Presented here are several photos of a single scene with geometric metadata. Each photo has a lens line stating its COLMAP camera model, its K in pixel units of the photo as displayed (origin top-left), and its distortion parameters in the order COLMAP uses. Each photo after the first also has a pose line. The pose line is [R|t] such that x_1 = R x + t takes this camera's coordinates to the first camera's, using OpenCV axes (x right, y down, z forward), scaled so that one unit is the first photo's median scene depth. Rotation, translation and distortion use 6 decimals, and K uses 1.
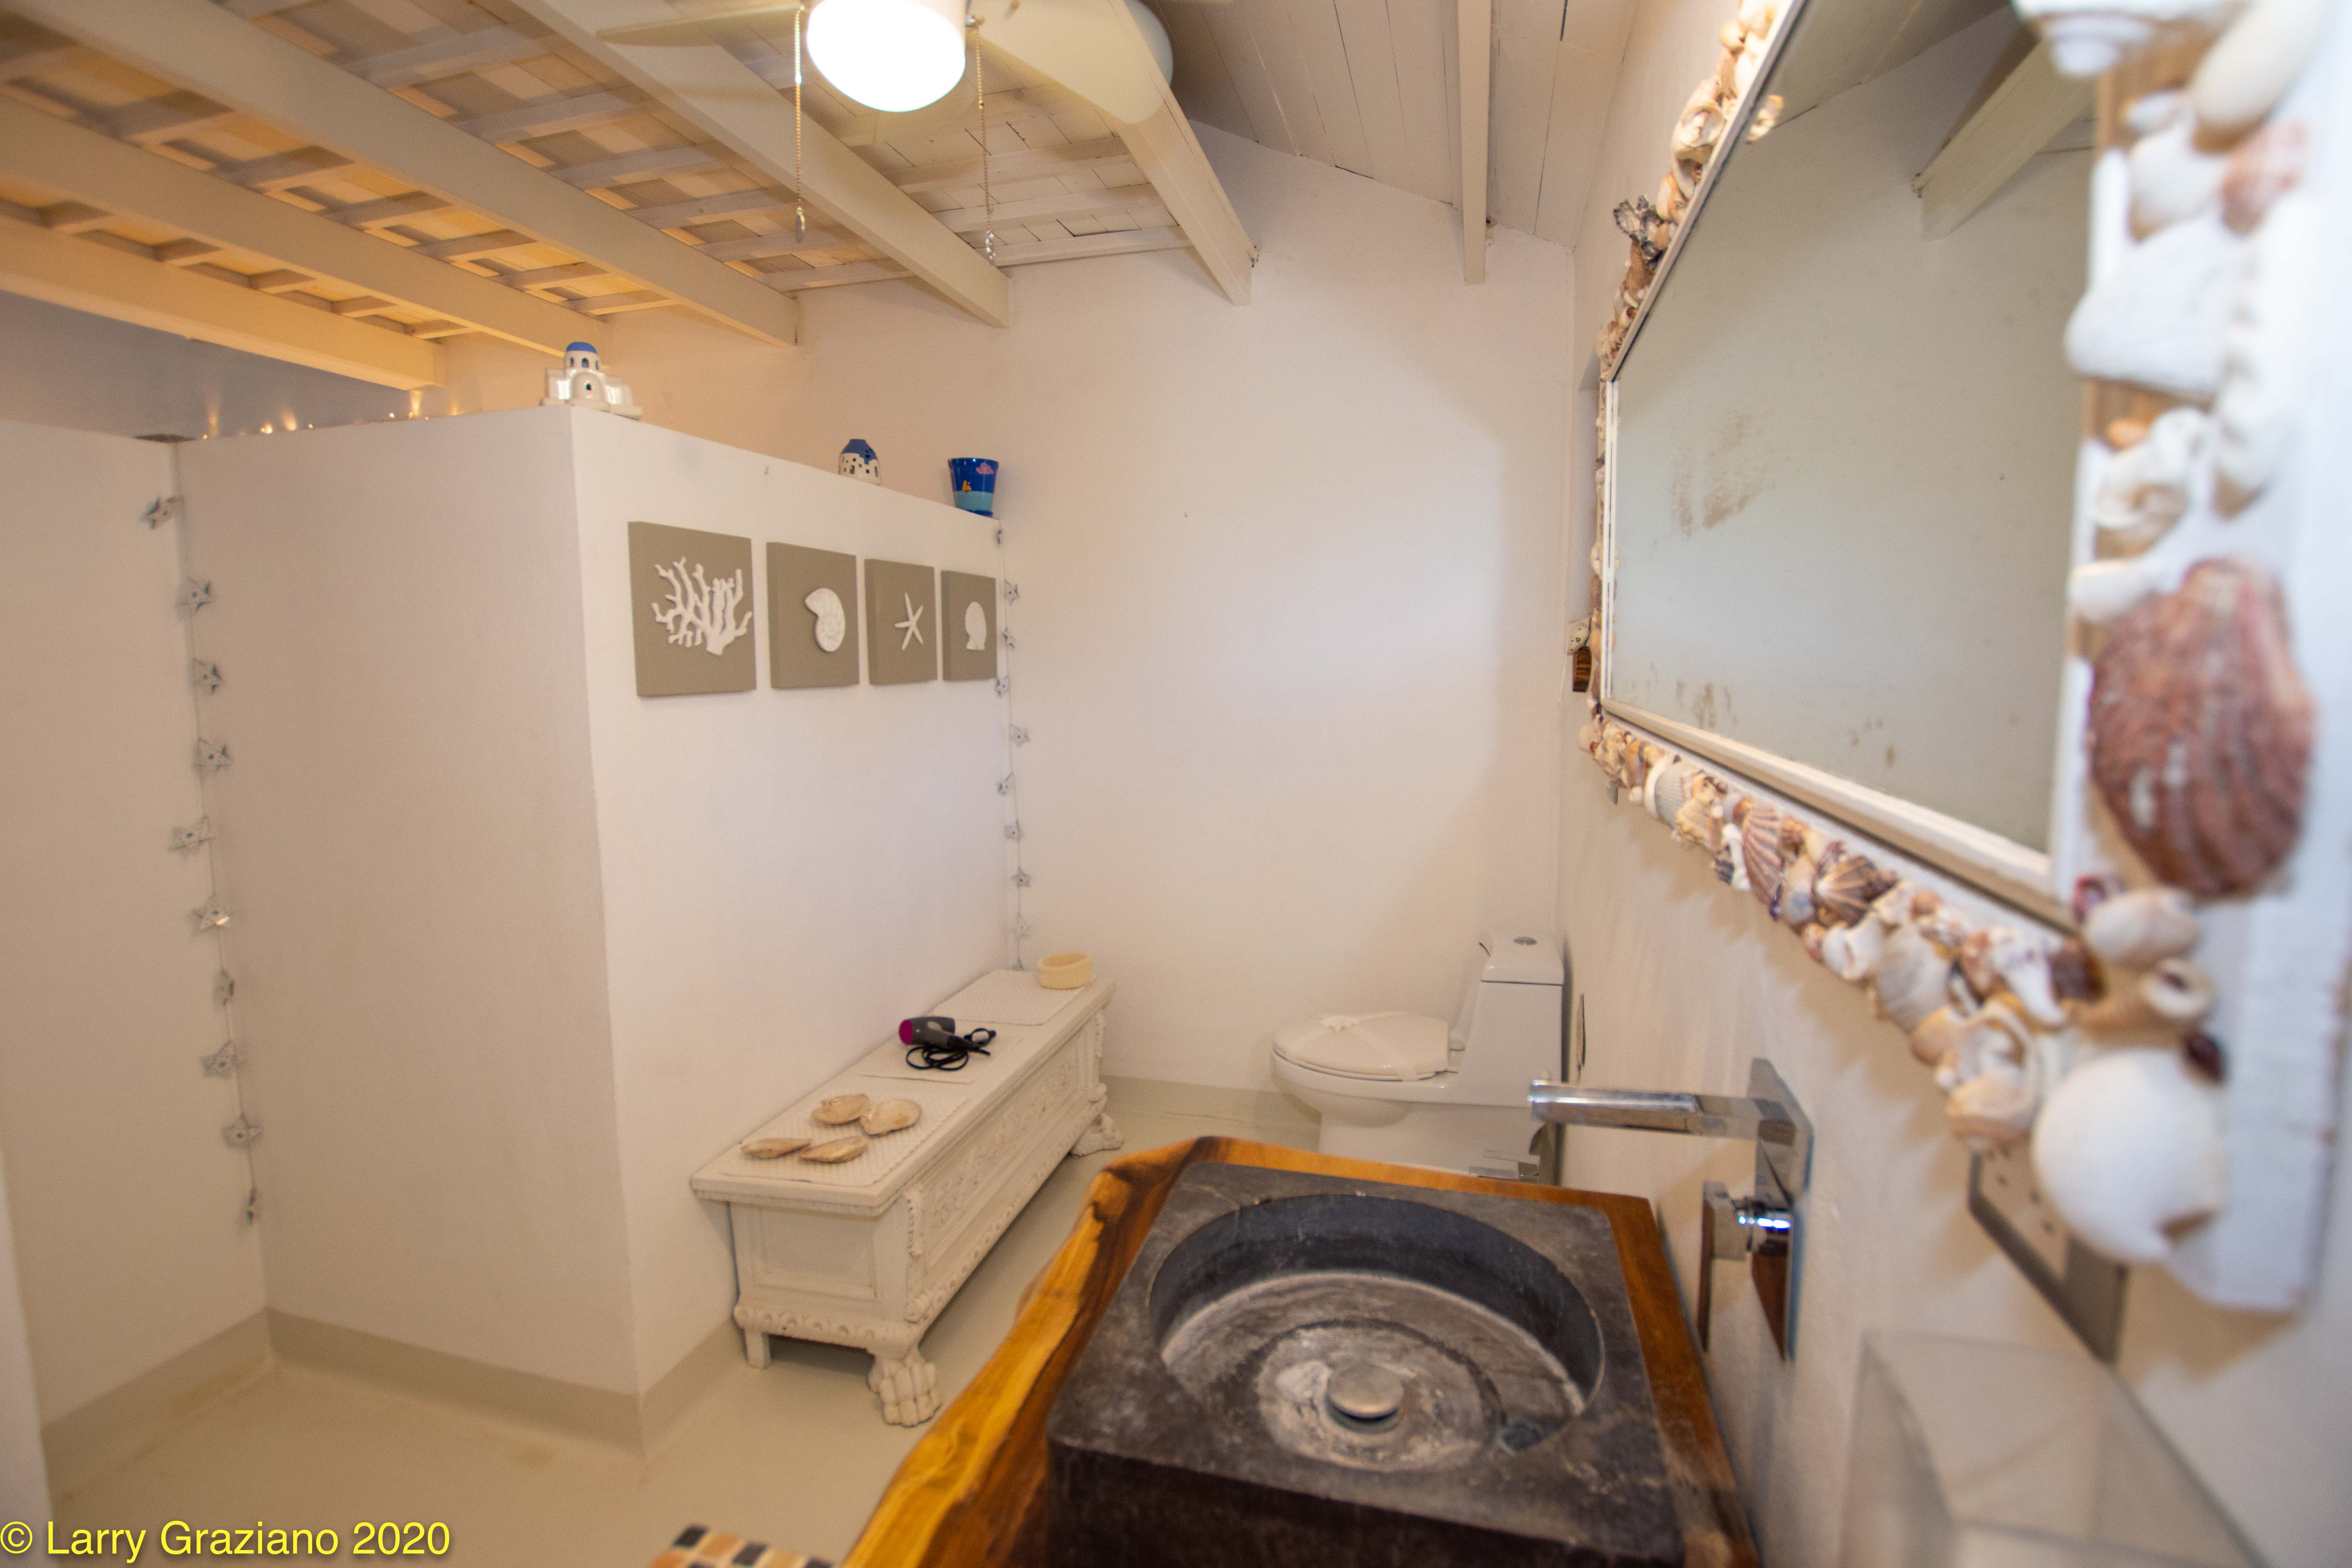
lens RADIAL K [[1054.4, 0, 1184.0], [0, 1054.4, 775.1], [0, 0, 1]] dist [-0.031056, 0.003949]
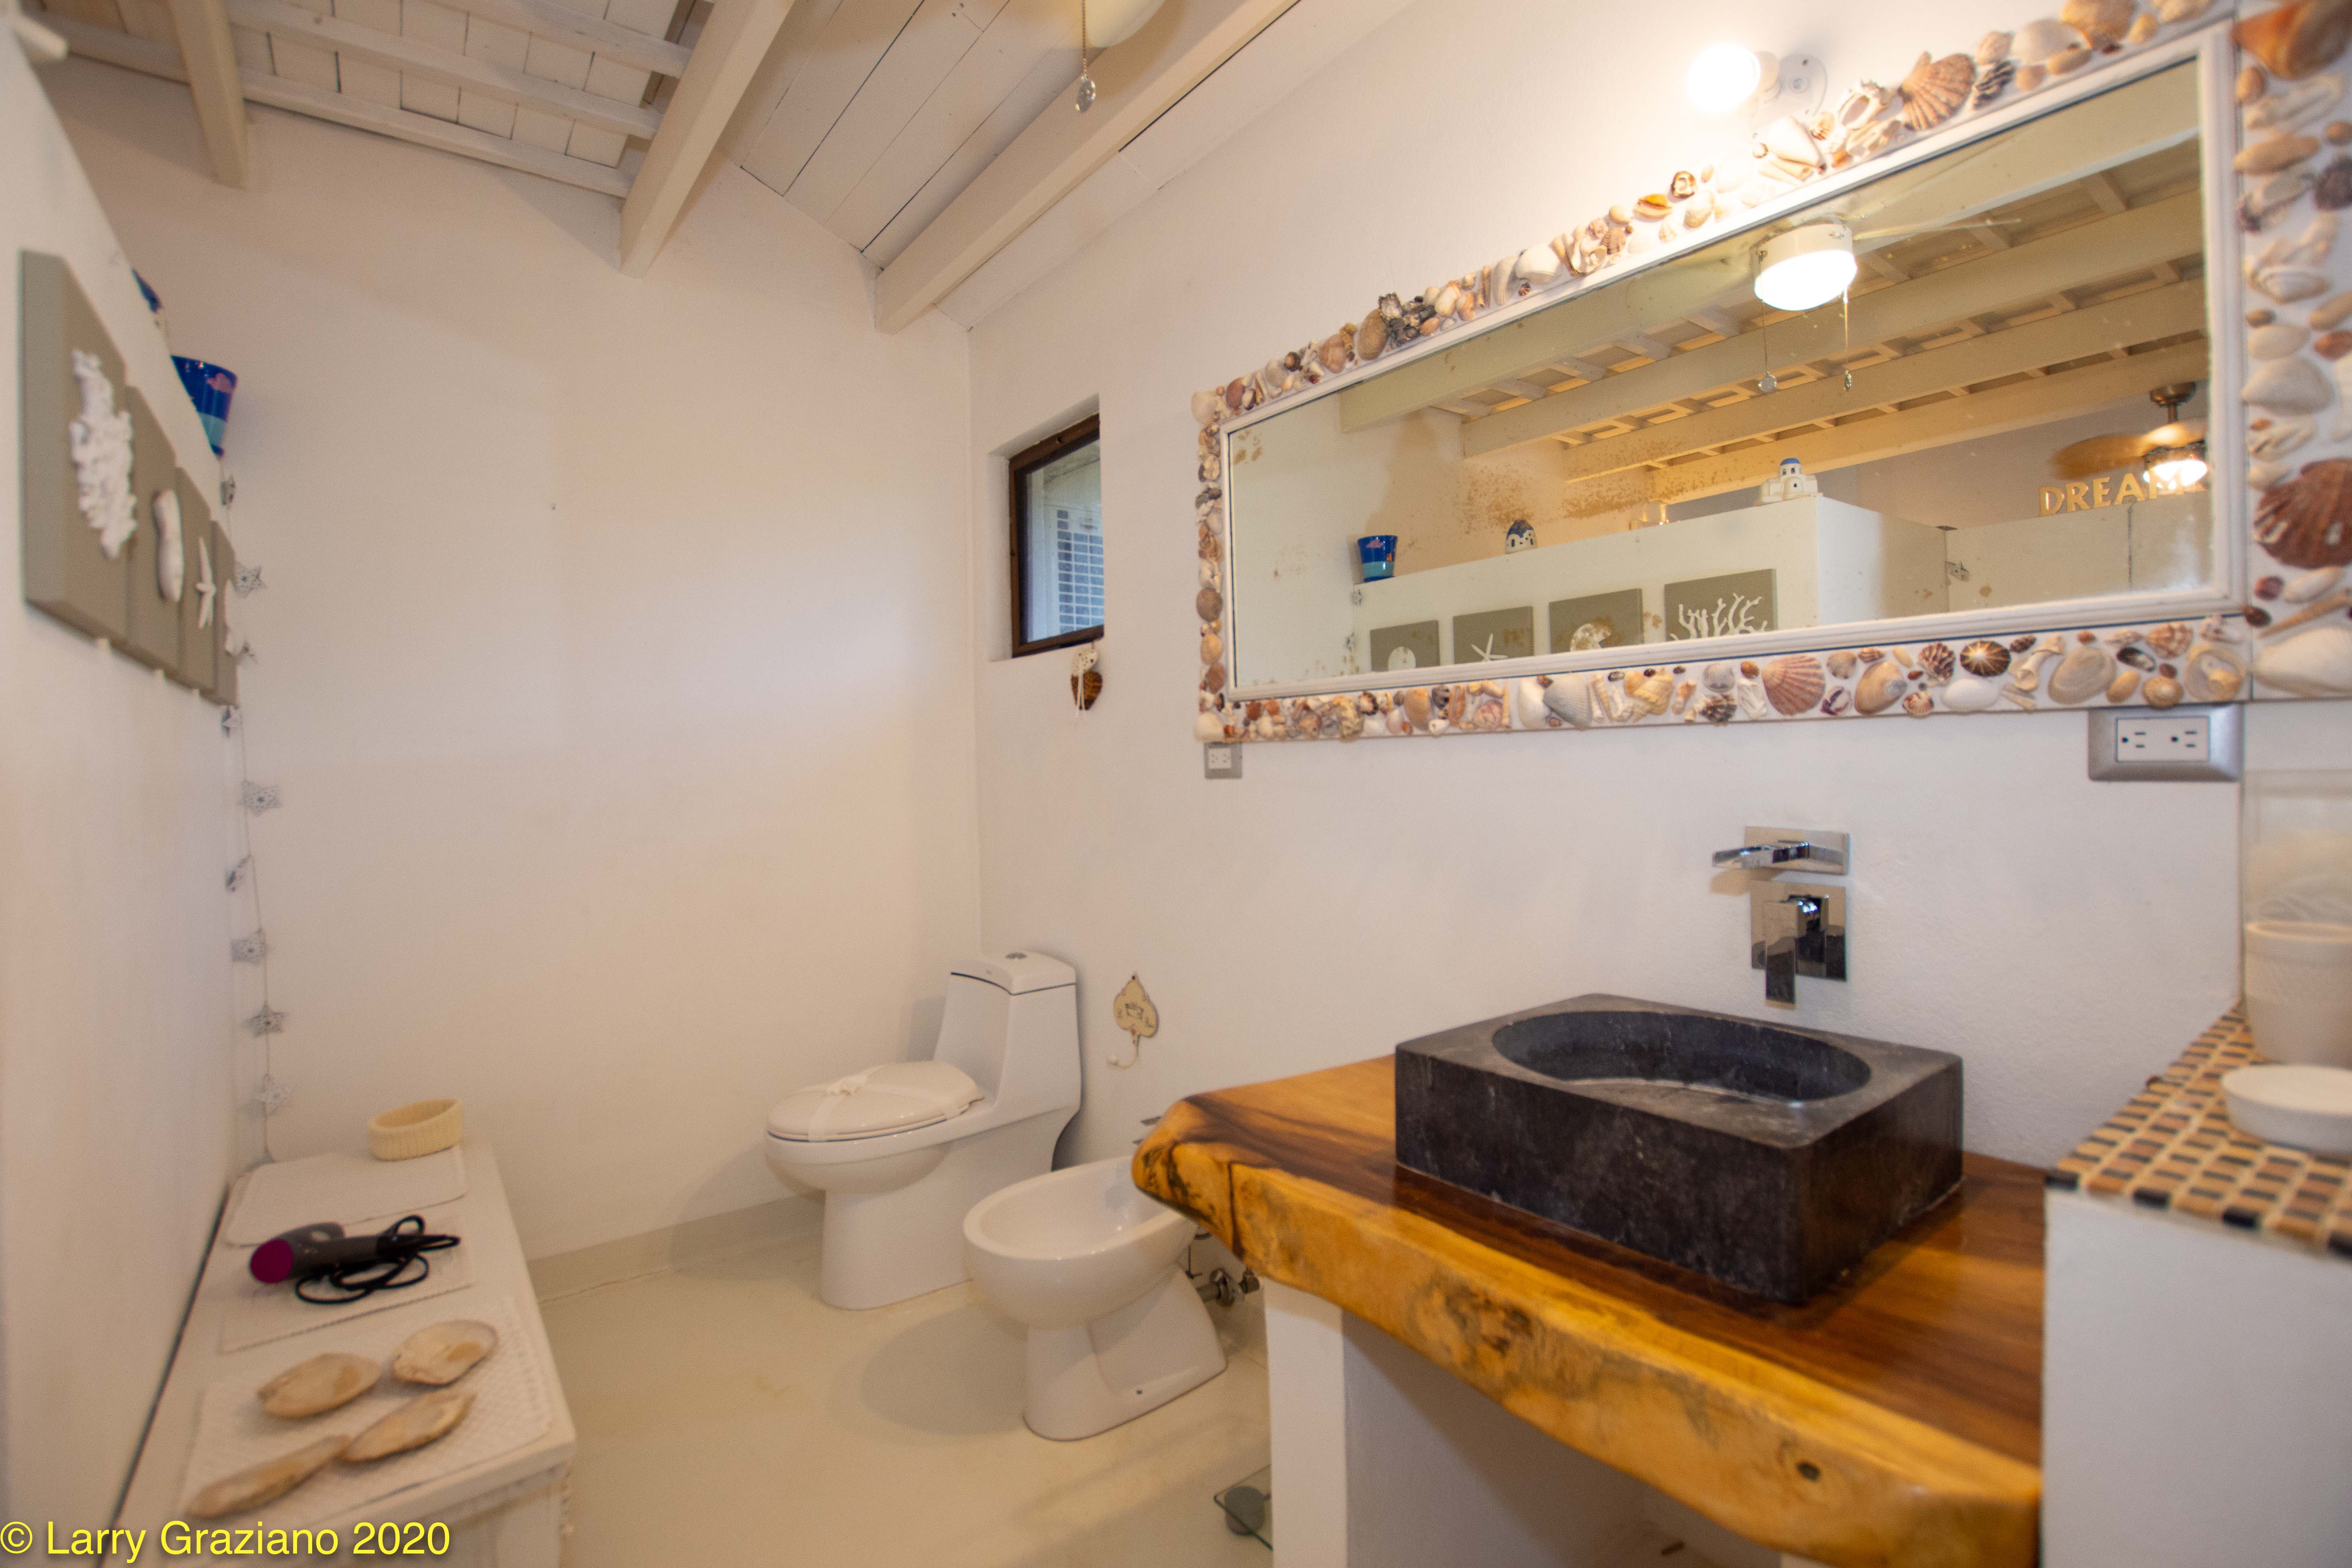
lens RADIAL K [[1054.4, 0, 1174.2], [0, 1054.4, 785.5], [0, 0, 1]] dist [-0.031056, 0.003949]
pose [[0.616541, -0.023552, 0.786971, -0.395912], [0.107477, 0.992713, -0.054492, 0.064327], [-0.779953, 0.118178, 0.614579, 0.217436]]
